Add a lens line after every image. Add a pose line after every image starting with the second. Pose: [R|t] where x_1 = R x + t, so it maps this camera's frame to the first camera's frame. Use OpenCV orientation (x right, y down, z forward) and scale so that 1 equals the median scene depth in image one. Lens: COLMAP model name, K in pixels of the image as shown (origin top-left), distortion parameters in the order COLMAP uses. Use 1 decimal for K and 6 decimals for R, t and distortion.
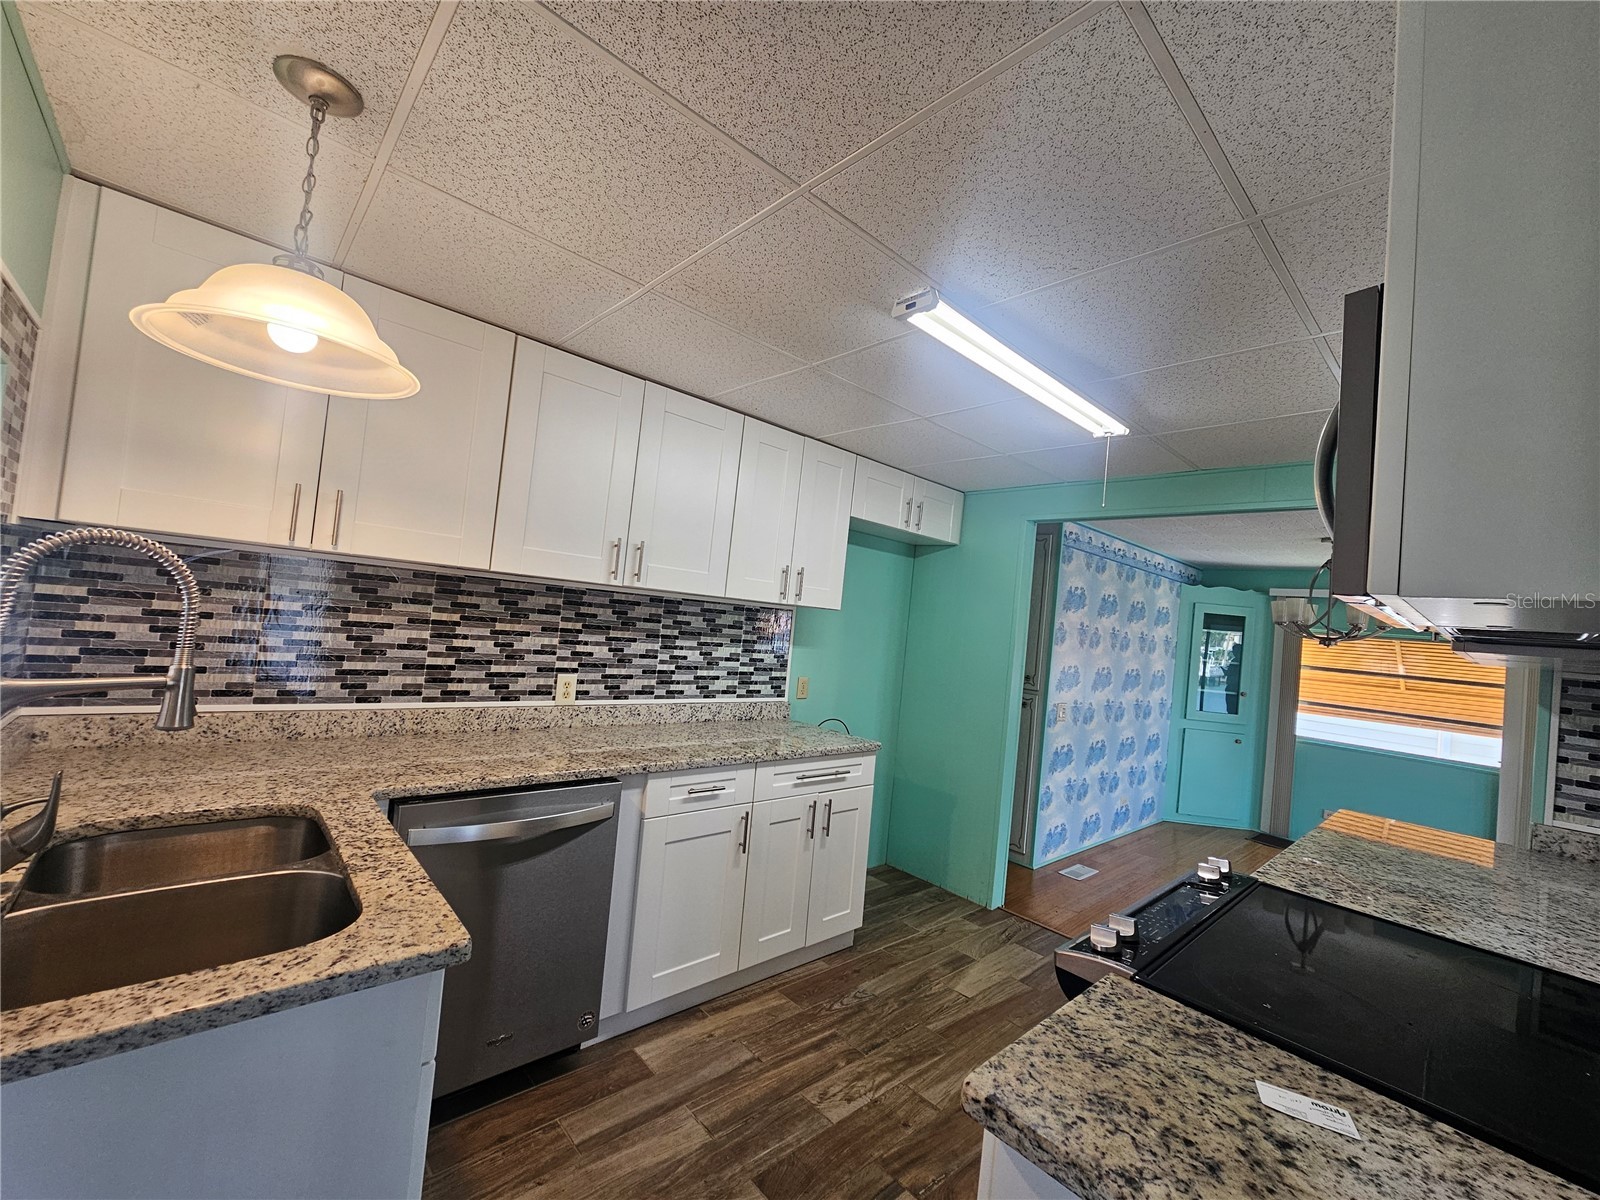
lens RADIAL K [[653.1, 0, 801.9], [0, 653.1, 600.3], [0, 0, 1]] dist [0.000332, -0.000722]
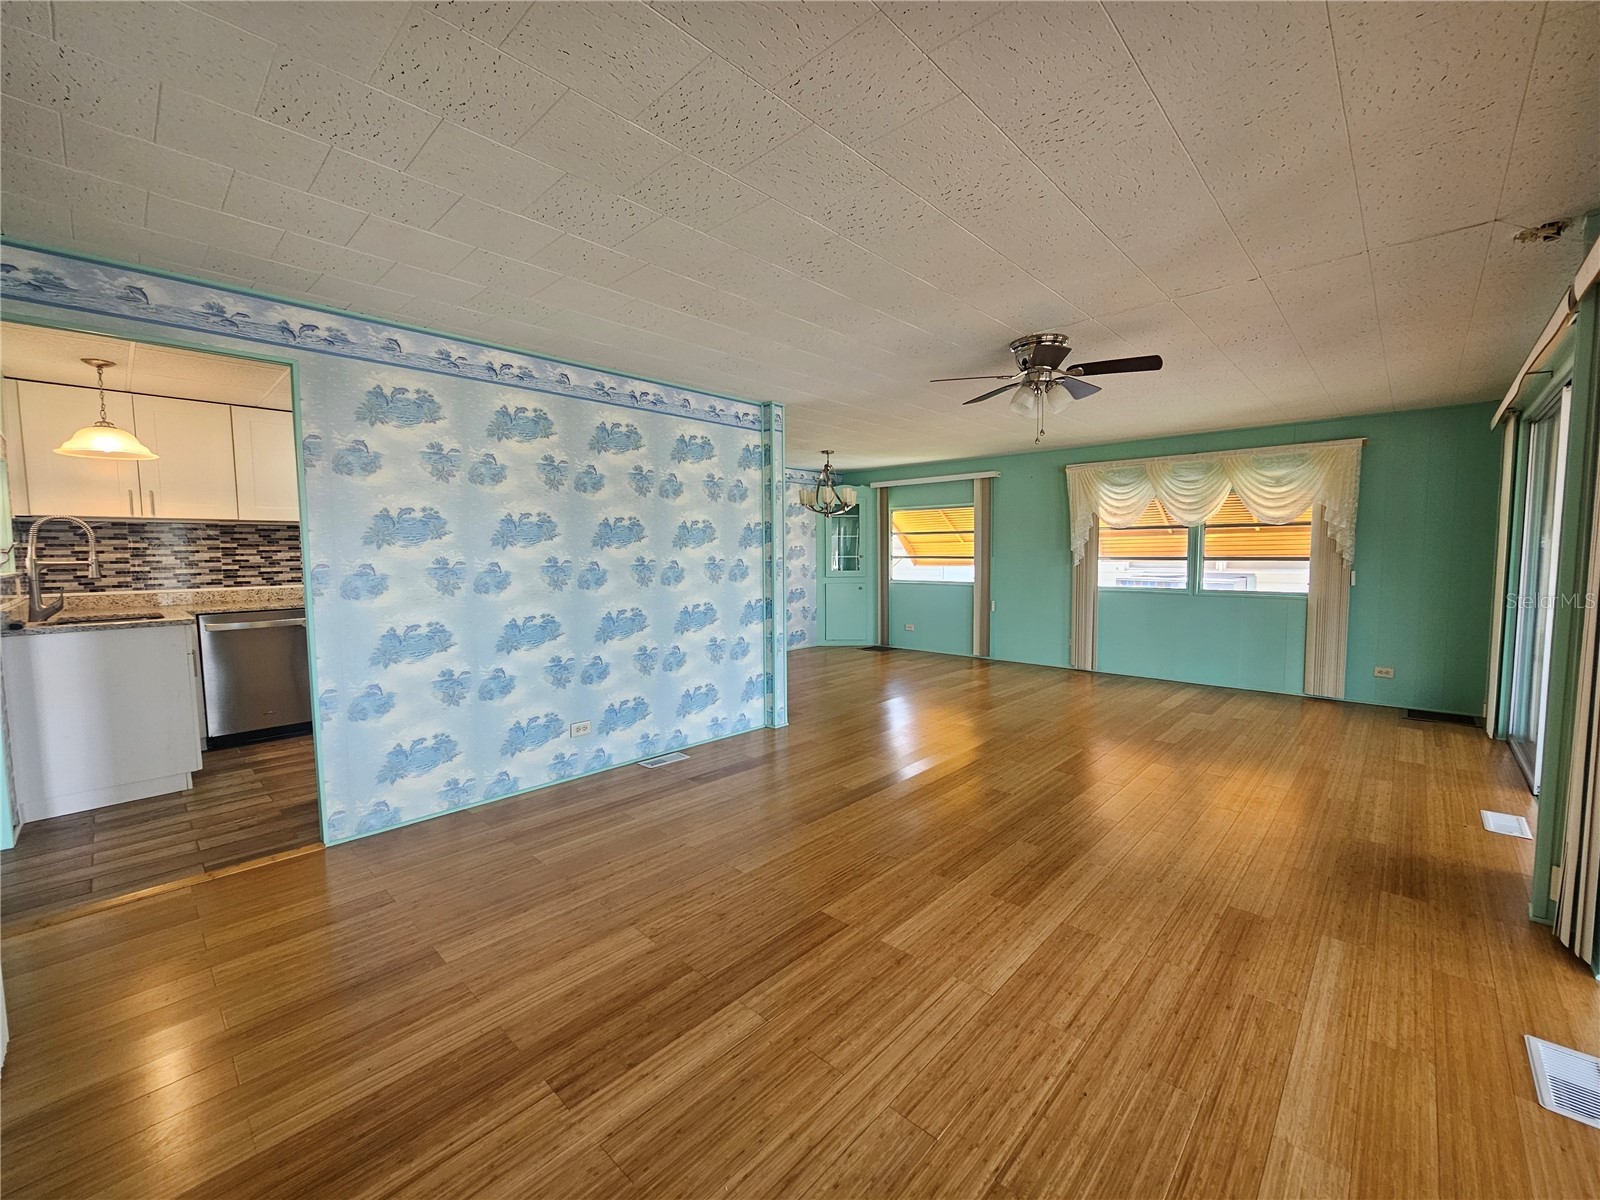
lens RADIAL K [[653.1, 0, 801.9], [0, 653.1, 599.7], [0, 0, 1]] dist [0.000332, -0.000722]
pose [[0.991685, -0.109041, 0.068338, 0.842626], [0.100692, 0.988183, 0.115561, 0.108789], [-0.080131, -0.107719, 0.990947, -0.926371]]
